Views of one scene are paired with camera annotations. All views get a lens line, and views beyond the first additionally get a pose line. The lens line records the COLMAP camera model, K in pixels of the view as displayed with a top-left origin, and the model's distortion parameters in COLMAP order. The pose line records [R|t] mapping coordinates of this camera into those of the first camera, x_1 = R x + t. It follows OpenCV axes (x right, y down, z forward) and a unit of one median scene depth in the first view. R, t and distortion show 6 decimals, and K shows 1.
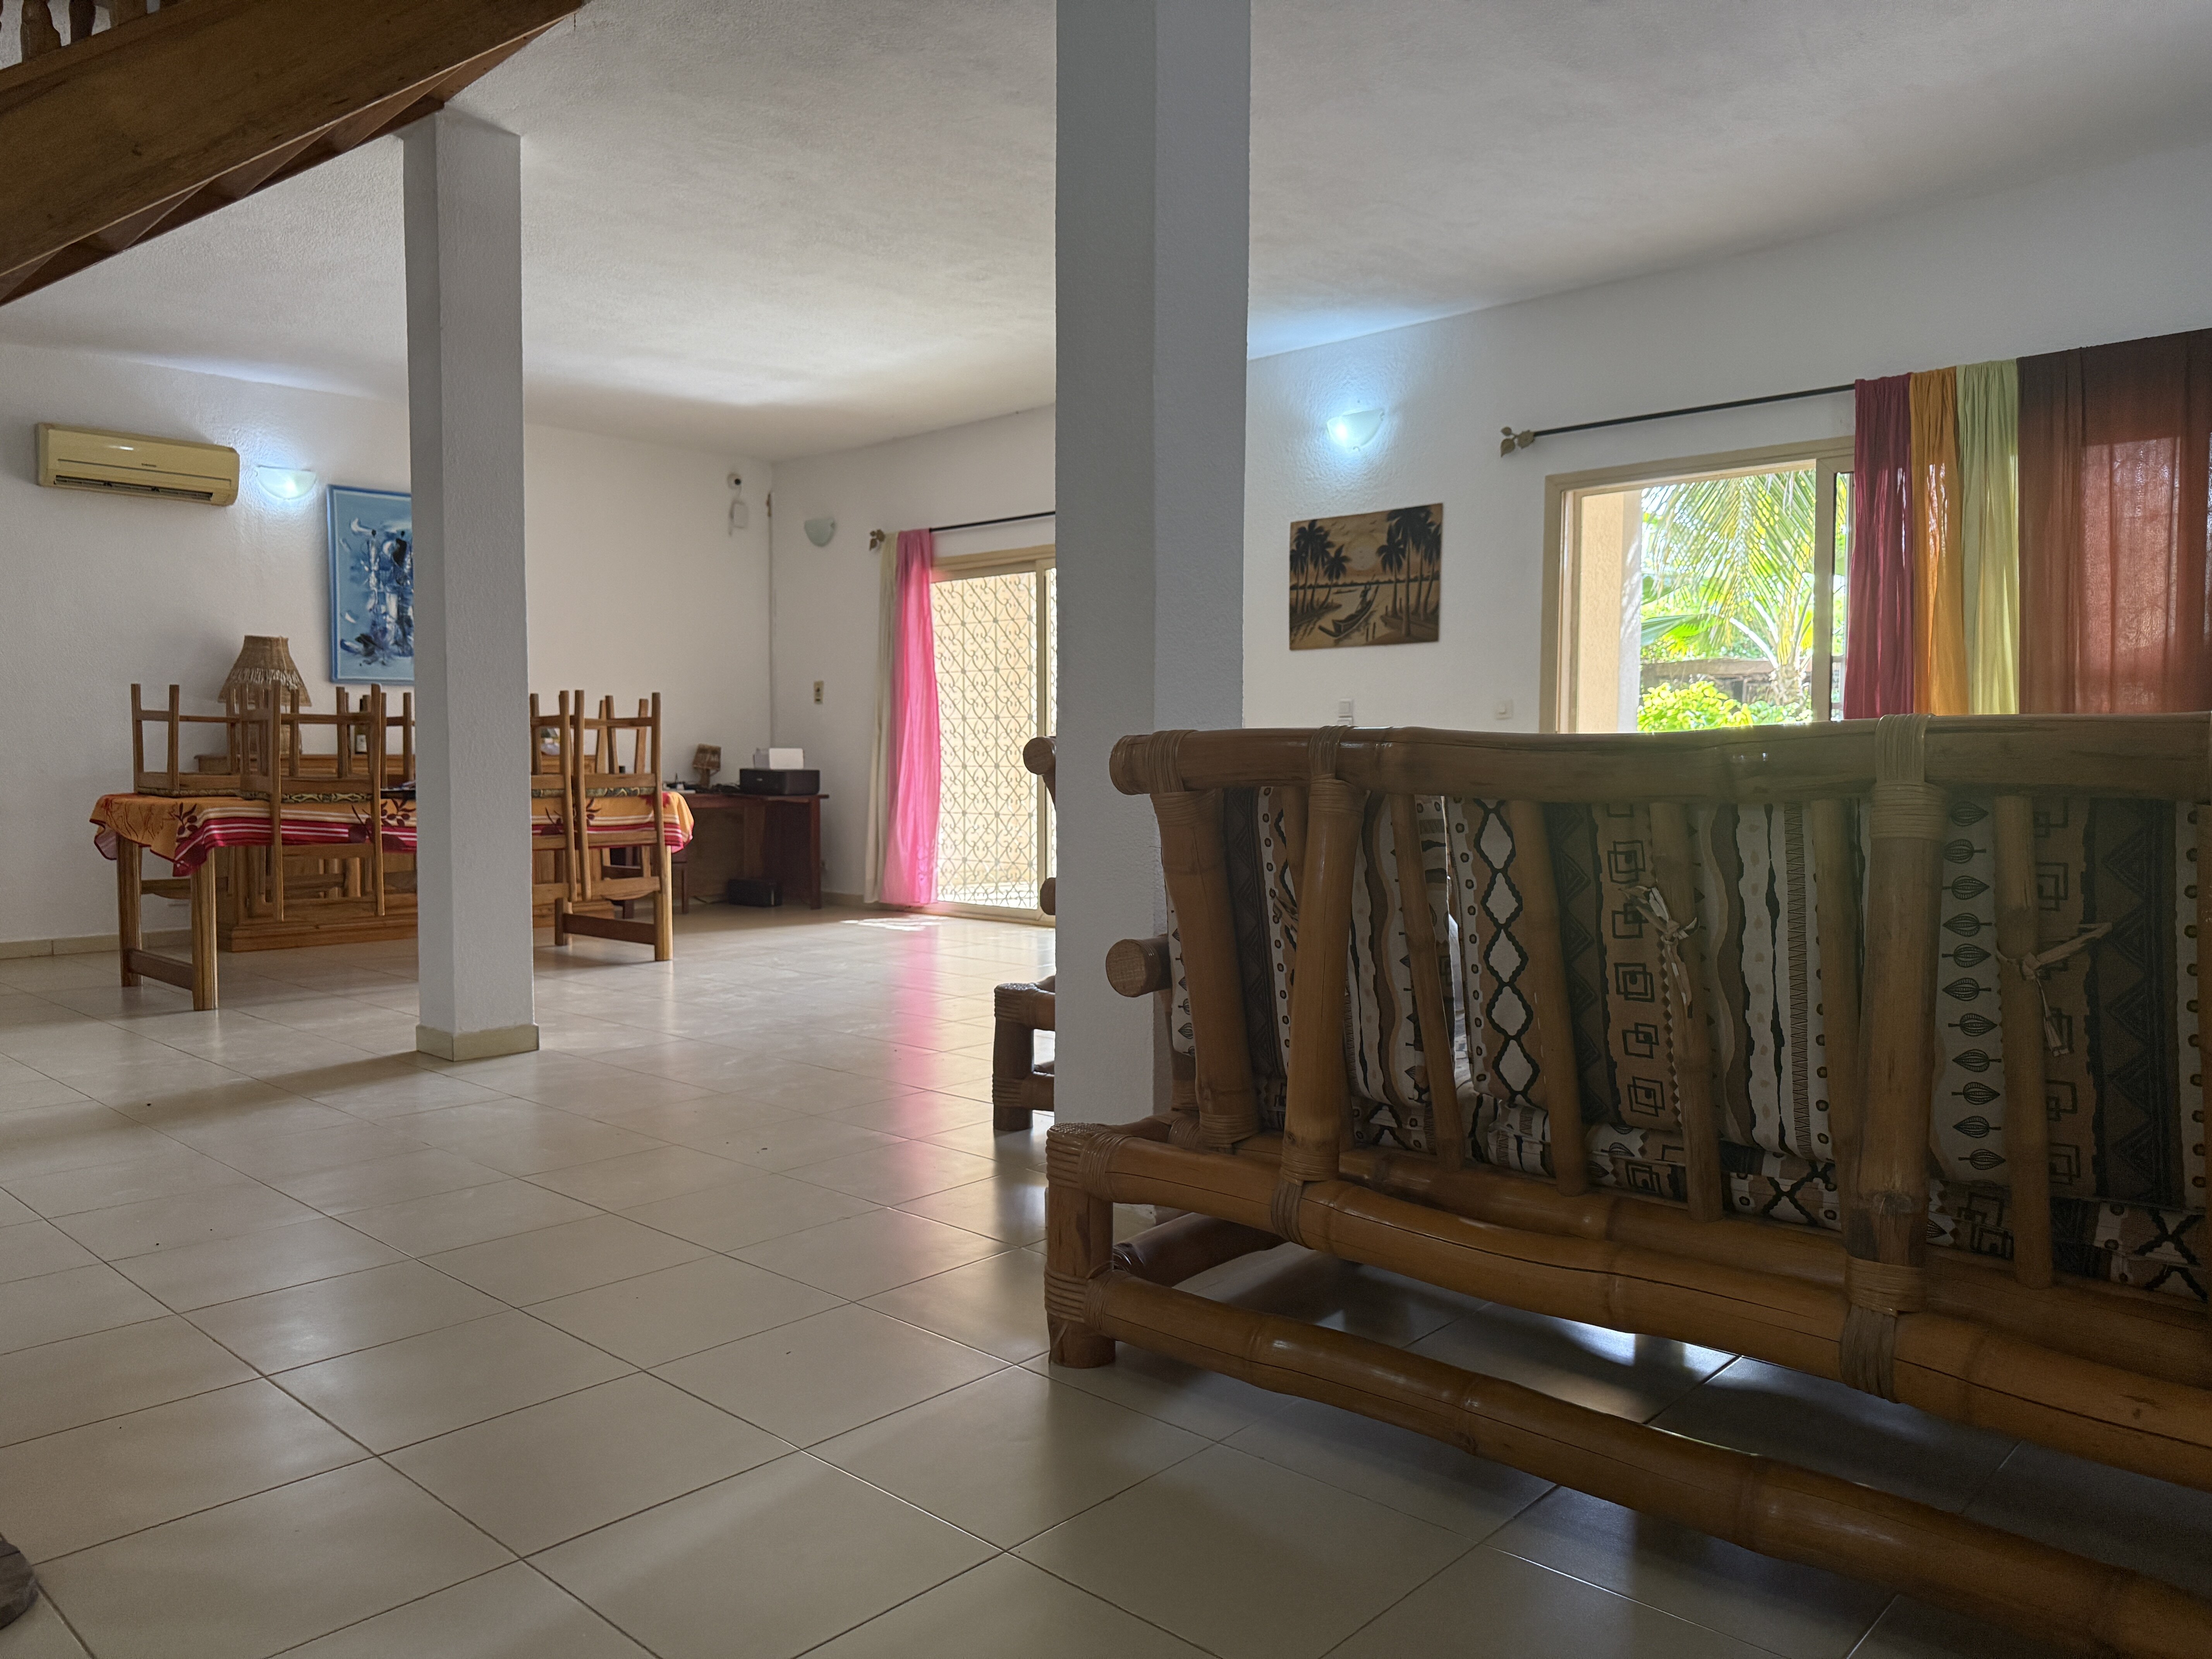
lens RADIAL K [[1560.9, 0, 1104.5], [0, 1560.9, 826.9], [0, 0, 1]] dist [0.064869, -0.077009]
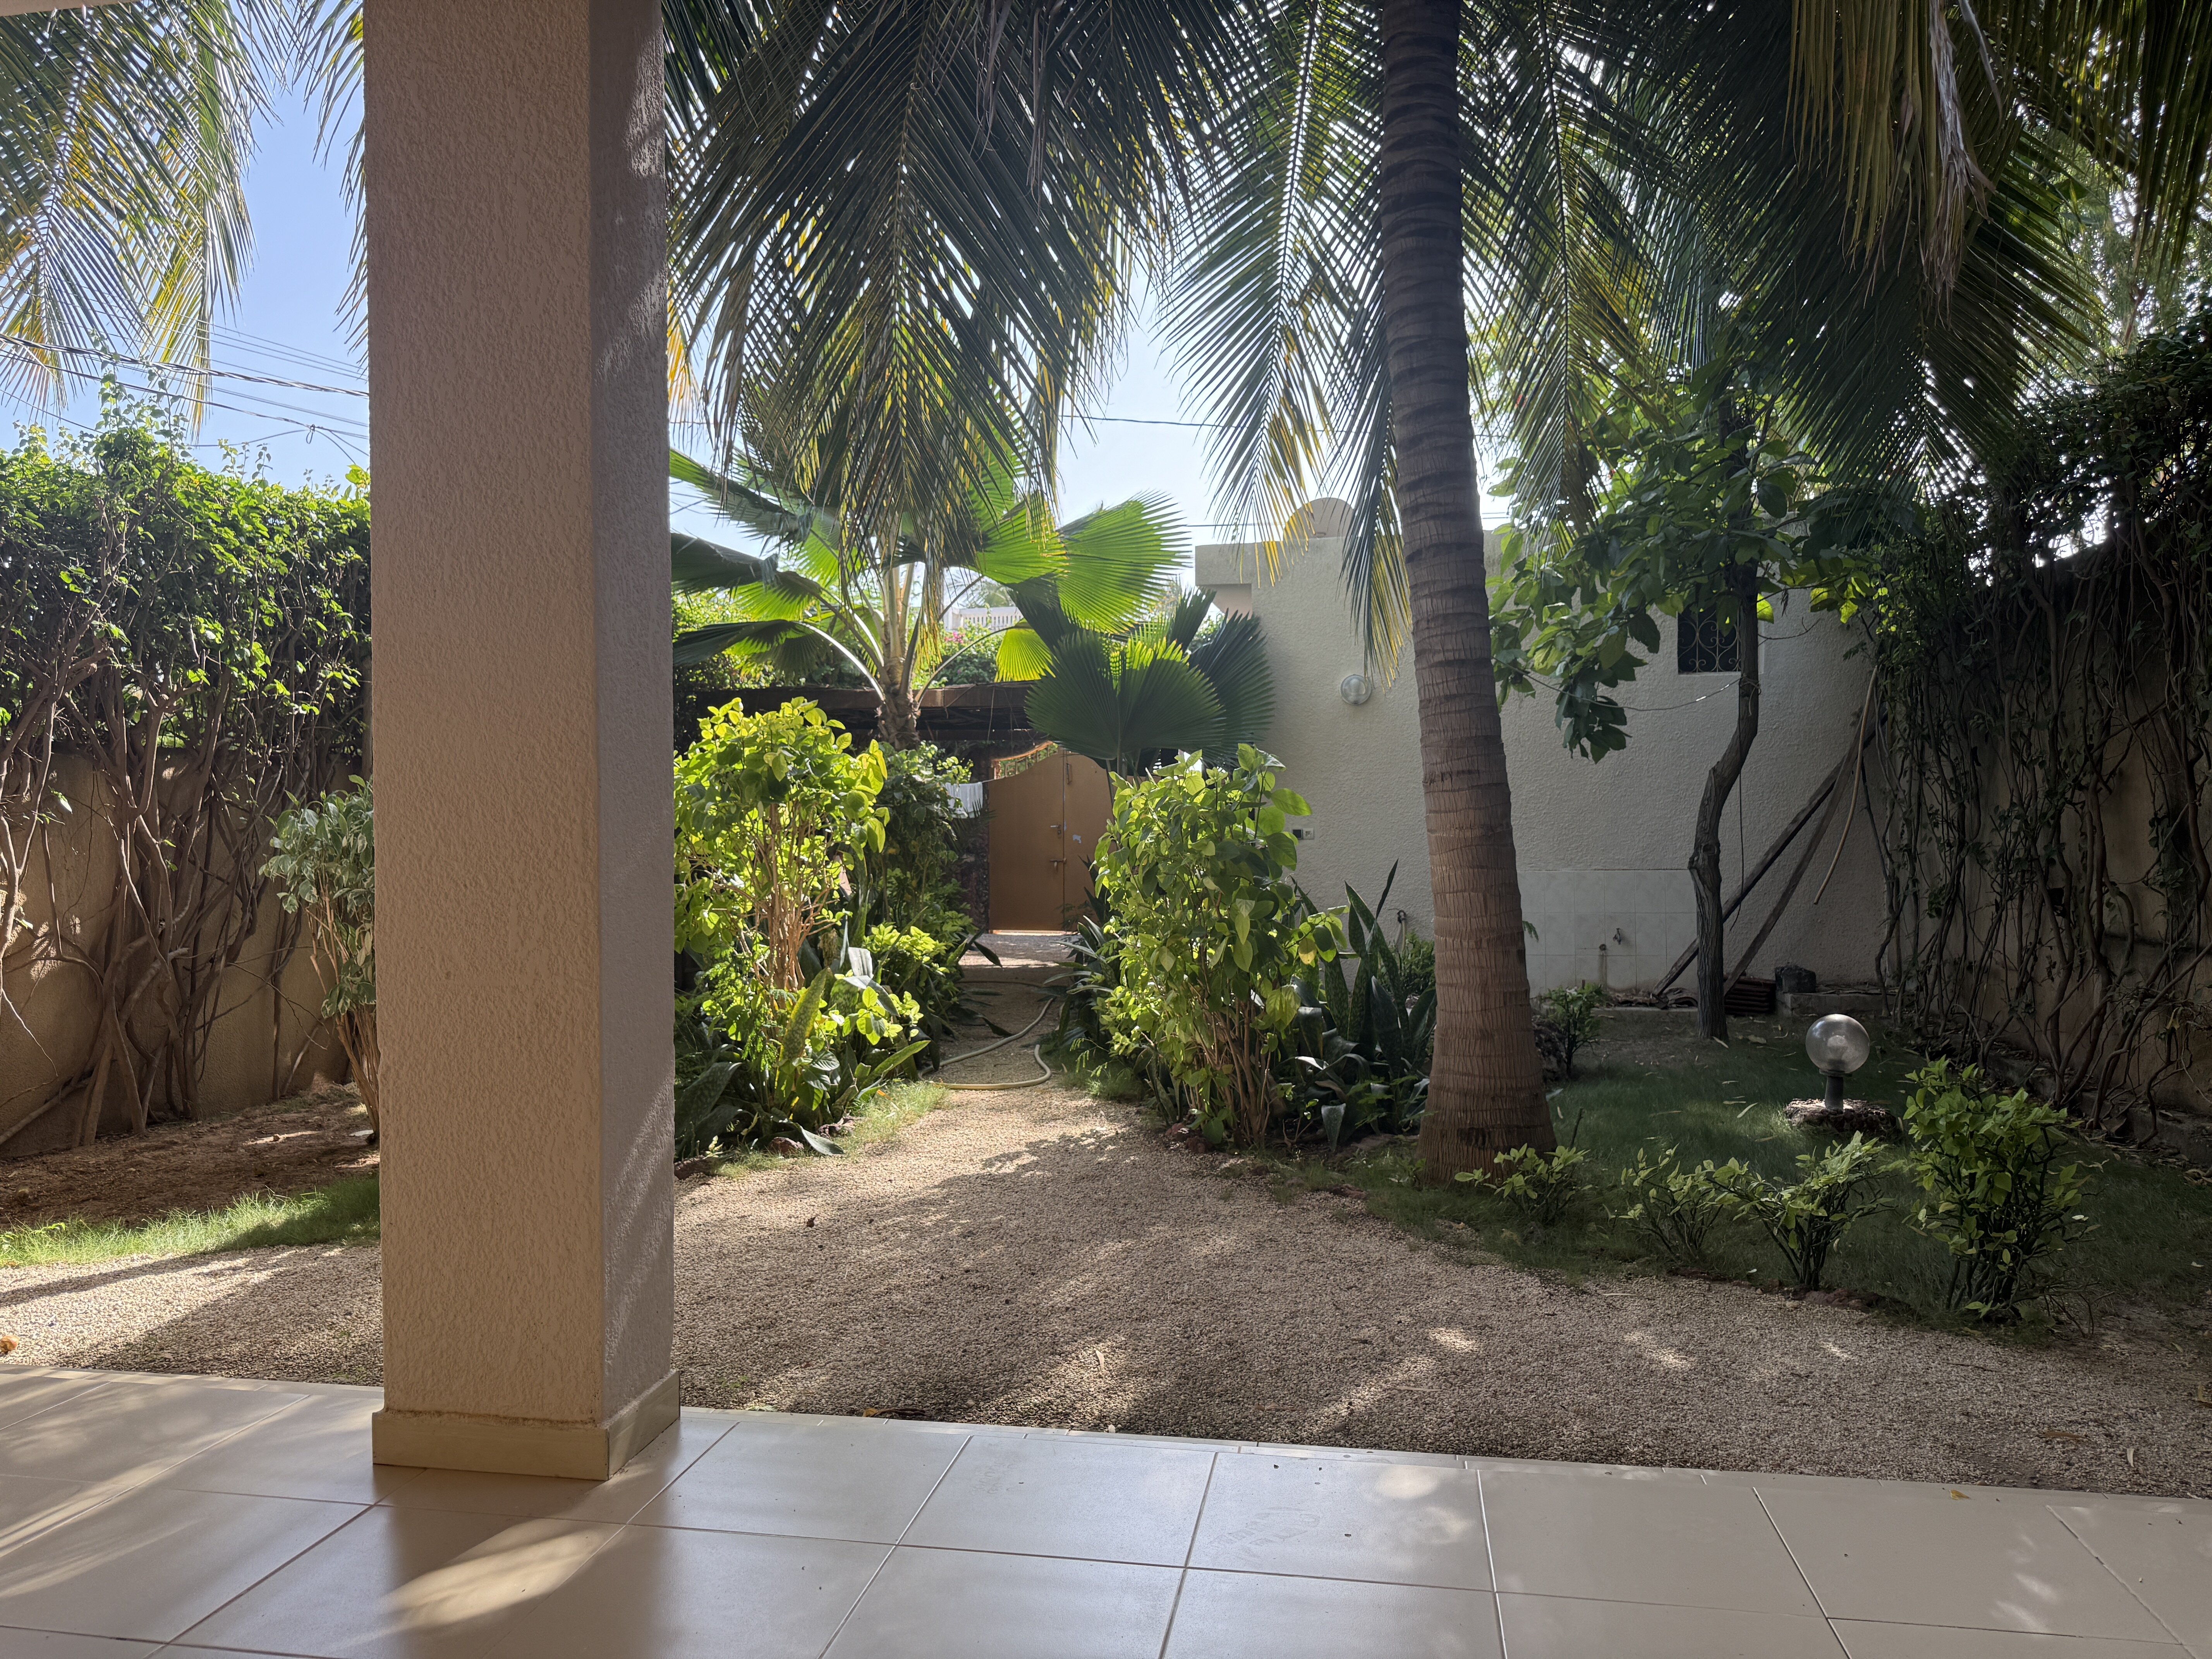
lens RADIAL K [[1560.9, 0, 1094.6], [0, 1560.9, 826.9], [0, 0, 1]] dist [0.064869, -0.077009]
pose [[0.840332, -0.003575, 0.542060, 0.168799], [0.024332, 0.999219, -0.031130, -0.027512], [-0.541525, 0.039349, 0.839763, 0.485186]]
